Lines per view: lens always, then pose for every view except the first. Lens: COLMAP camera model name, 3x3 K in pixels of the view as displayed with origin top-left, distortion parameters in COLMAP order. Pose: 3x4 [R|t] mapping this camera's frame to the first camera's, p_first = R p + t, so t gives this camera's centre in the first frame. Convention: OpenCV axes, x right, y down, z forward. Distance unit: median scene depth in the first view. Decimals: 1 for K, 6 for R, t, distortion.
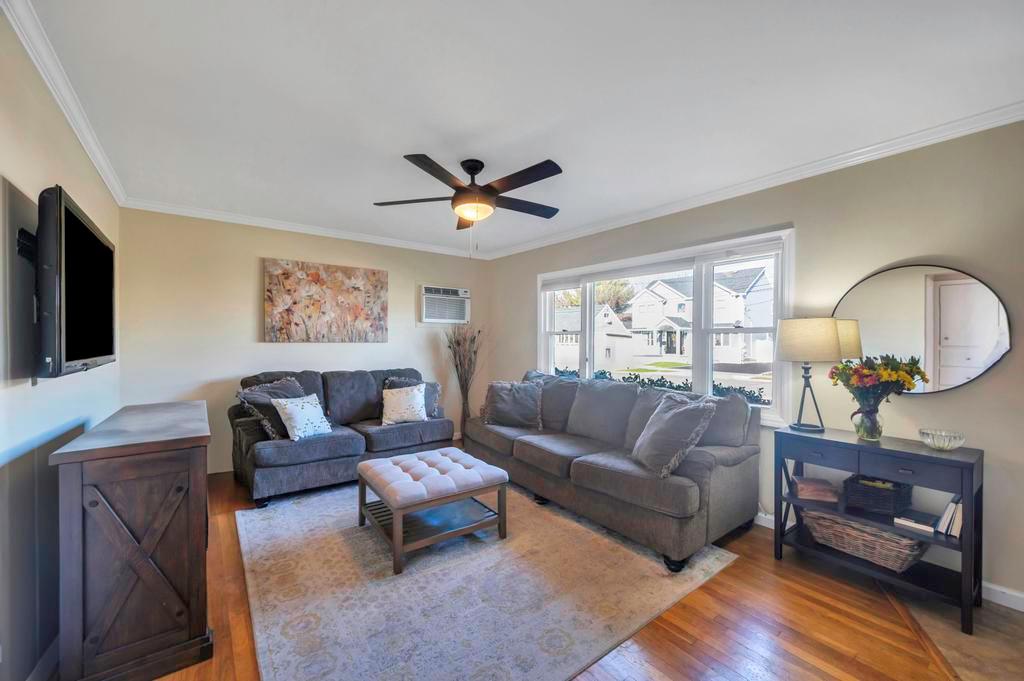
lens RADIAL K [[409.8, 0, 511.3], [0, 409.8, 340.6], [0, 0, 1]] dist [0.000861, 0.000098]
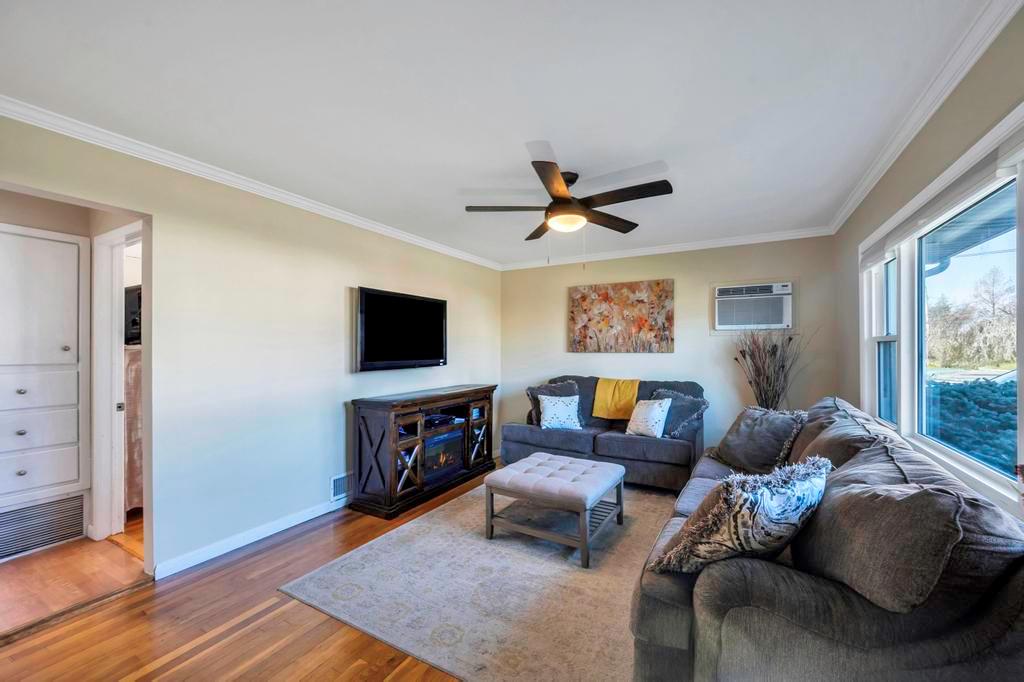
lens RADIAL K [[409.8, 0, 511.3], [0, 409.8, 346.2], [0, 0, 1]] dist [0.000861, 0.000098]
pose [[0.393015, -0.008209, -0.919495, 0.479840], [0.003281, 0.999966, -0.007525, -0.005848], [0.919526, -0.000059, 0.393029, 0.301541]]
